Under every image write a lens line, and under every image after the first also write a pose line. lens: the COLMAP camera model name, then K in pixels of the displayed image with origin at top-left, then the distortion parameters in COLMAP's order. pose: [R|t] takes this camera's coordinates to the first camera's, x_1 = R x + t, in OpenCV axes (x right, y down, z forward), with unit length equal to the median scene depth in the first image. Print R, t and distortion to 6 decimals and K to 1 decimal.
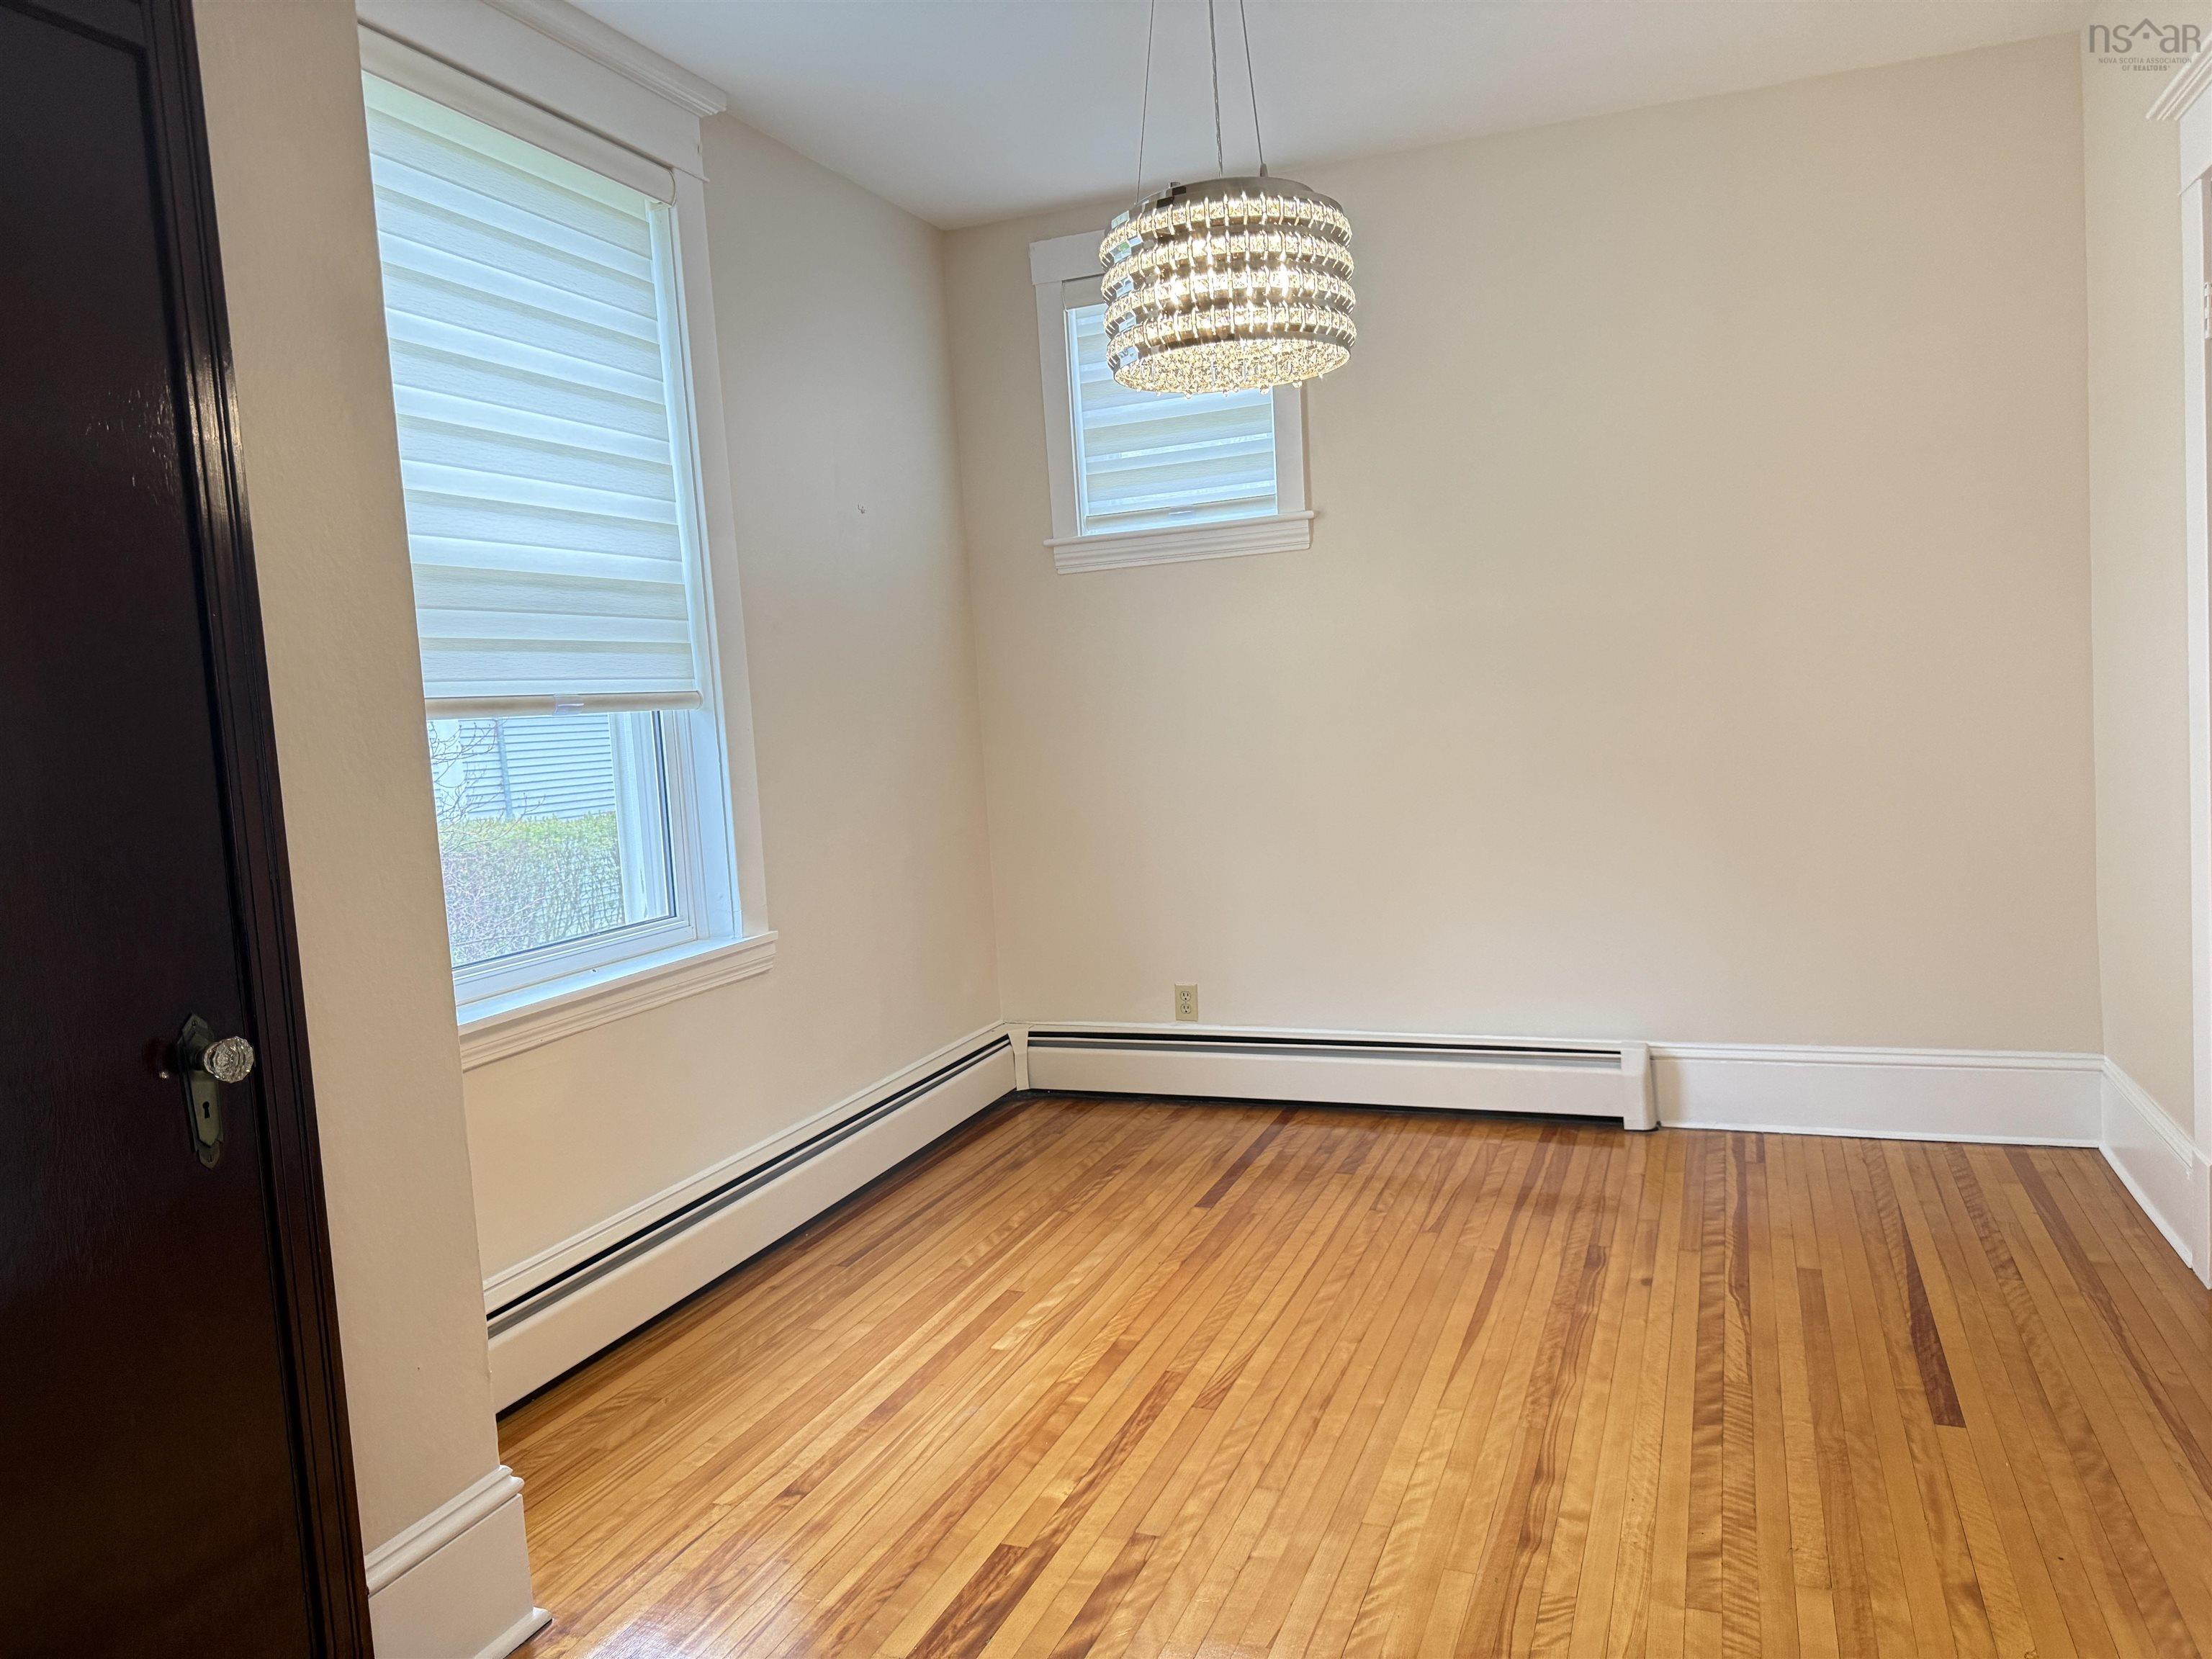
lens RADIAL K [[1538.9, 0, 1095.4], [0, 1538.9, 837.1], [0, 0, 1]] dist [0.049304, -0.071911]
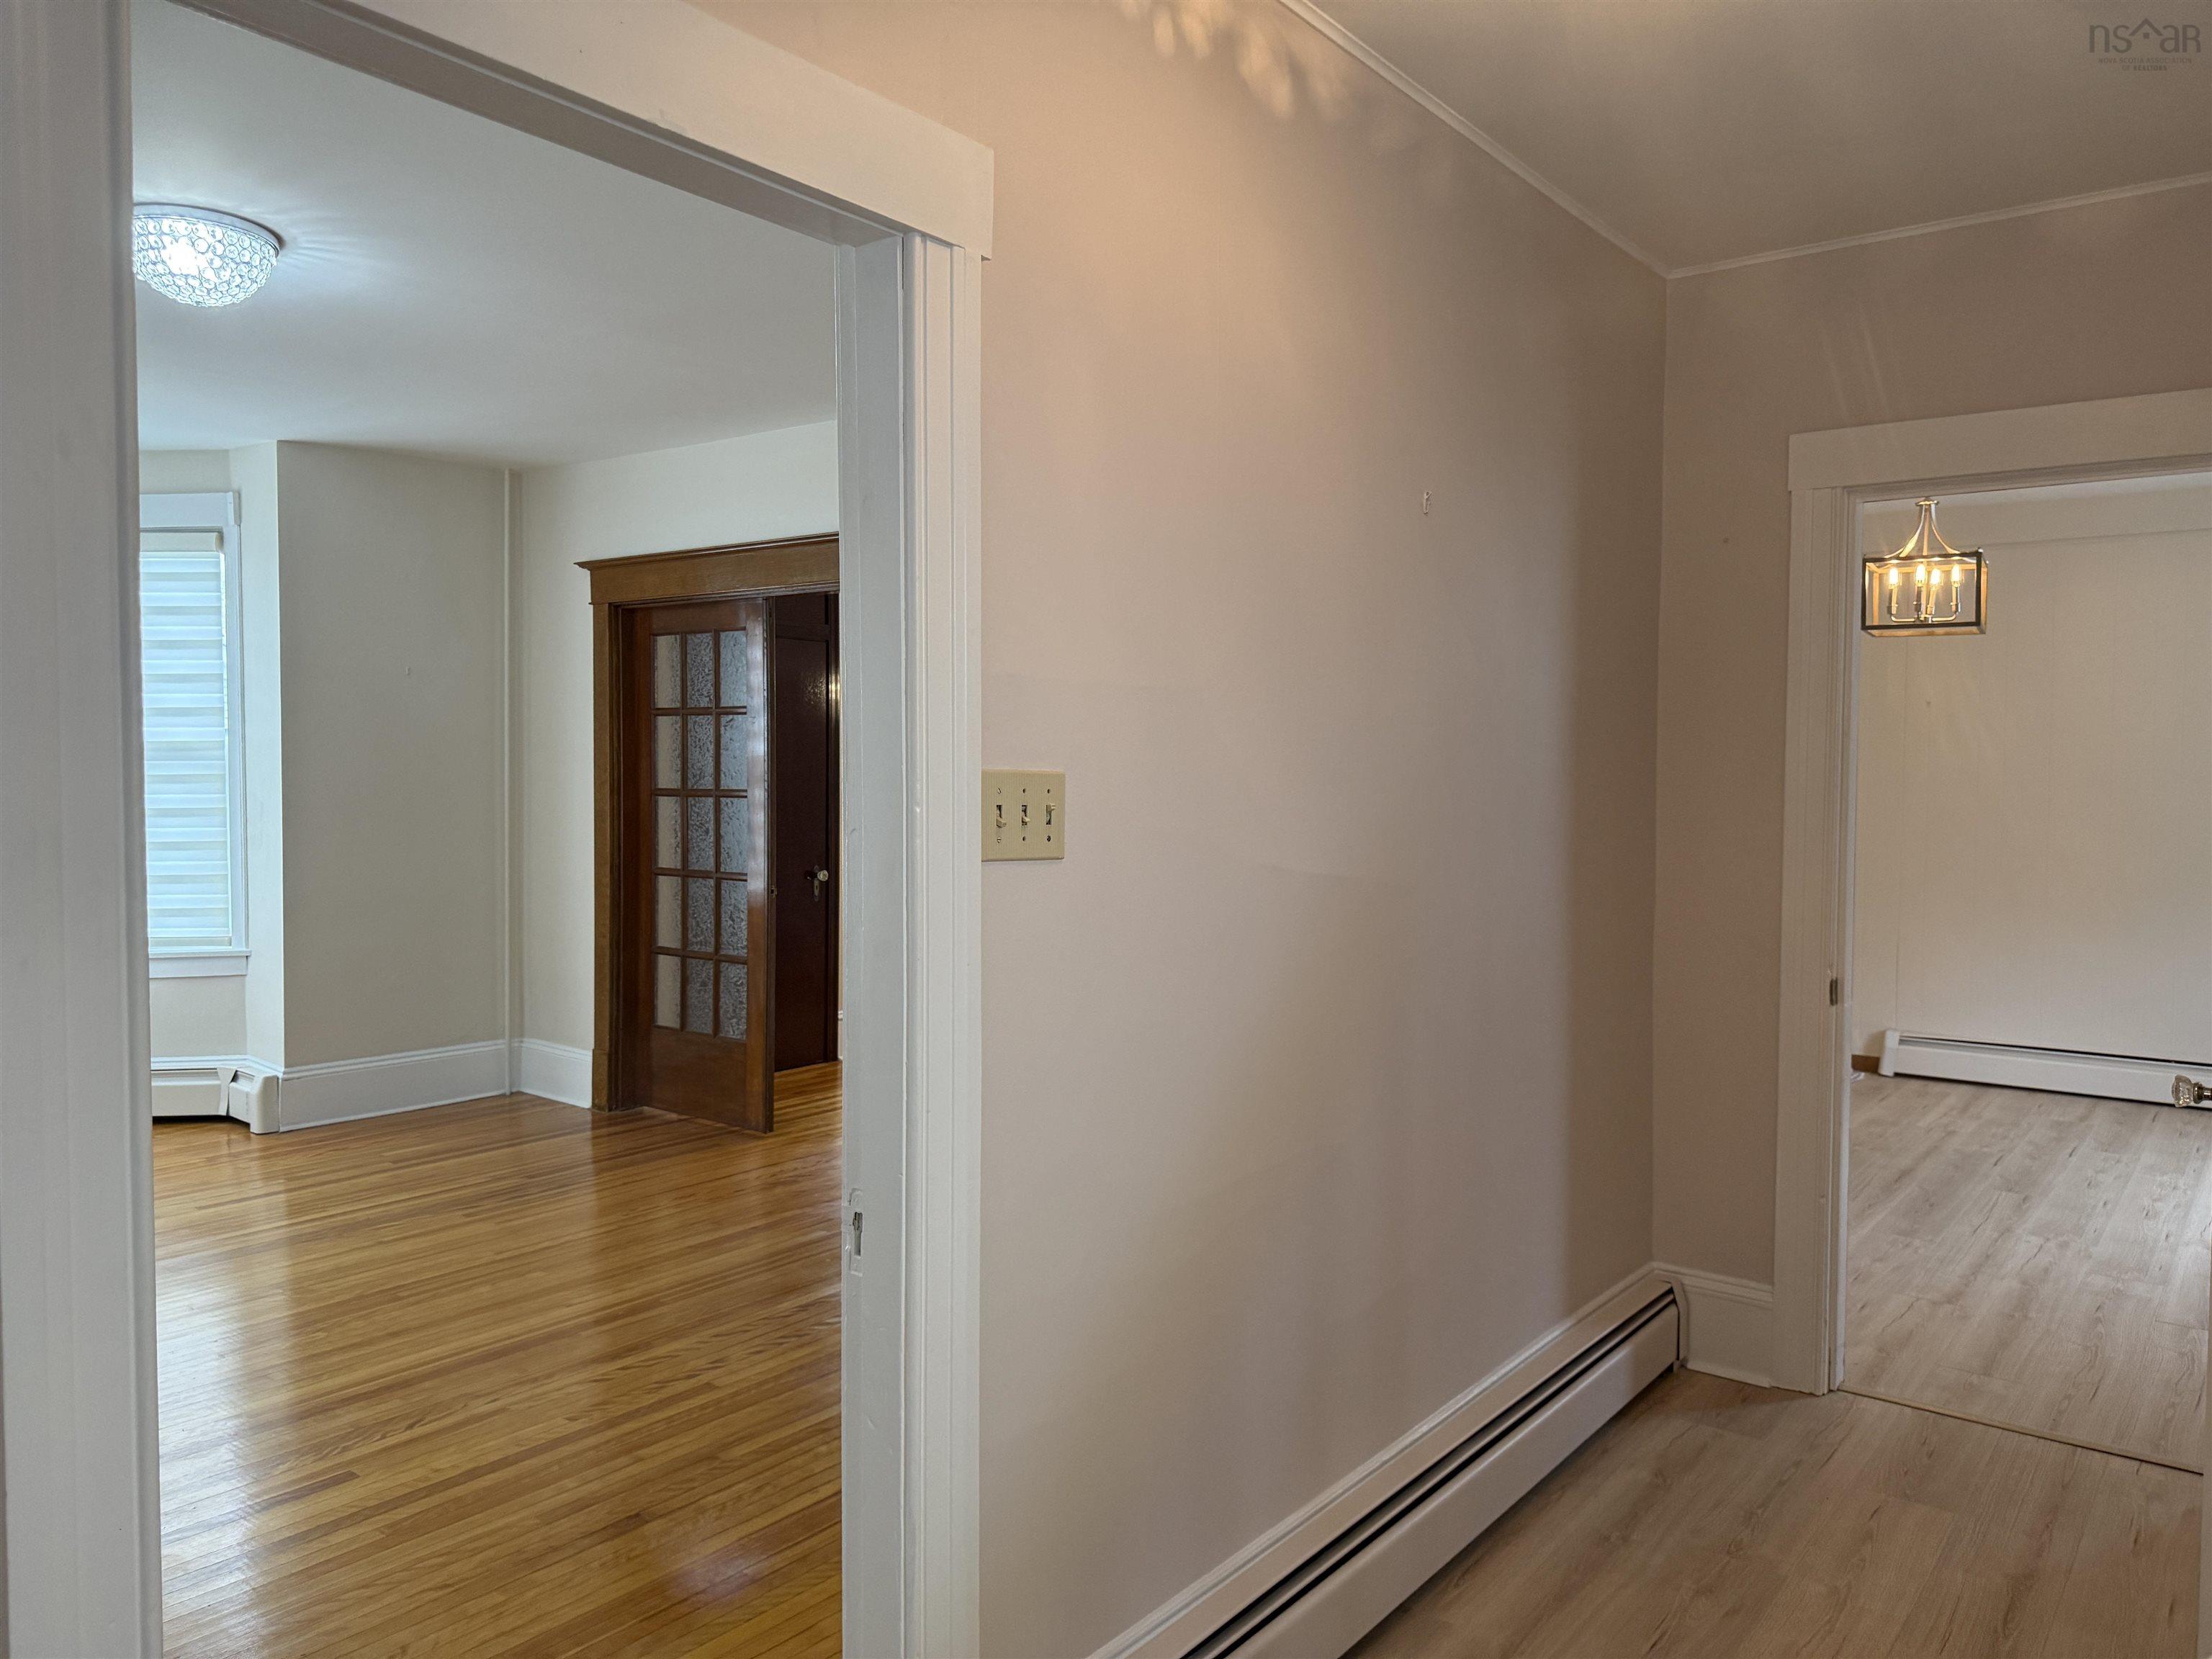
lens RADIAL K [[1538.9, 0, 1095.4], [0, 1538.9, 837.1], [0, 0, 1]] dist [0.049304, -0.071911]
pose [[0.943686, 0.100955, -0.315062, 1.548461], [-0.105333, 0.994432, 0.003148, -0.063354], [0.313625, 0.030216, 0.949066, -2.928144]]
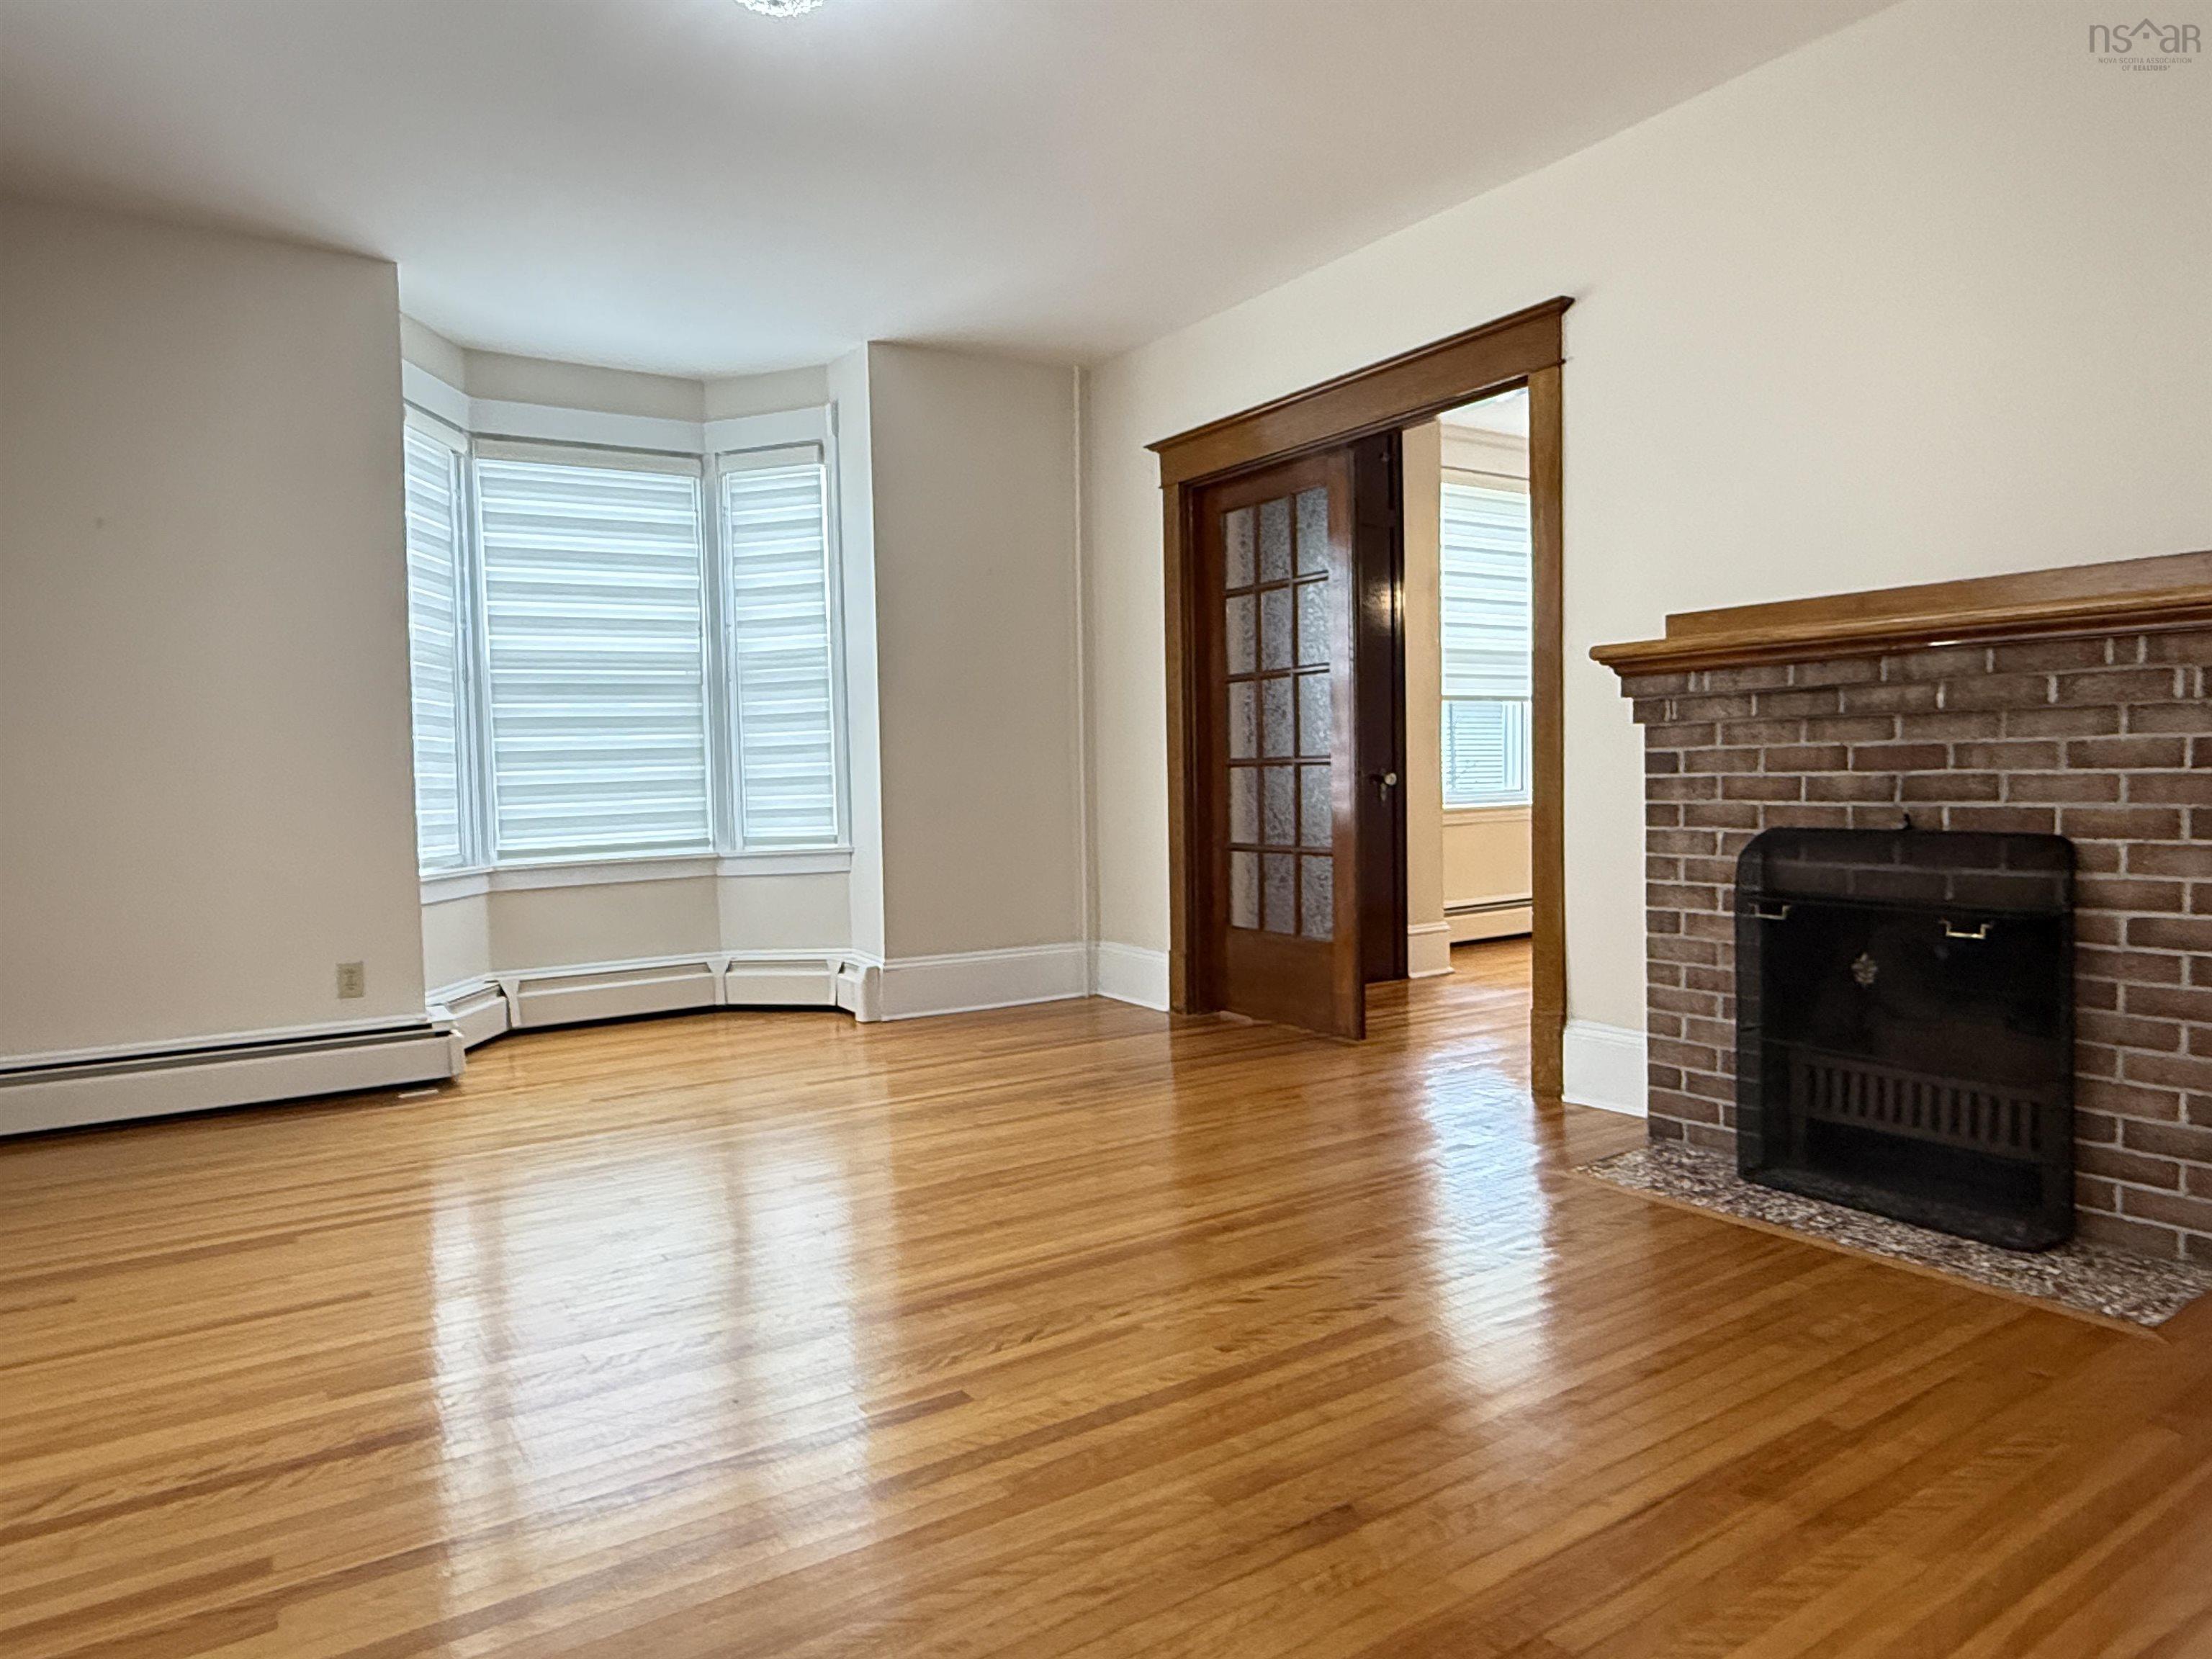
lens RADIAL K [[1354.6, 0, 1103.1], [0, 1354.6, 825.2], [0, 0, 1]] dist [-0.000847, 0.002138]
pose [[0.796429, 0.082089, -0.599135, 1.017858], [-0.080446, 0.996320, 0.029571, 0.216900], [0.599357, 0.024646, 0.800102, -2.368559]]
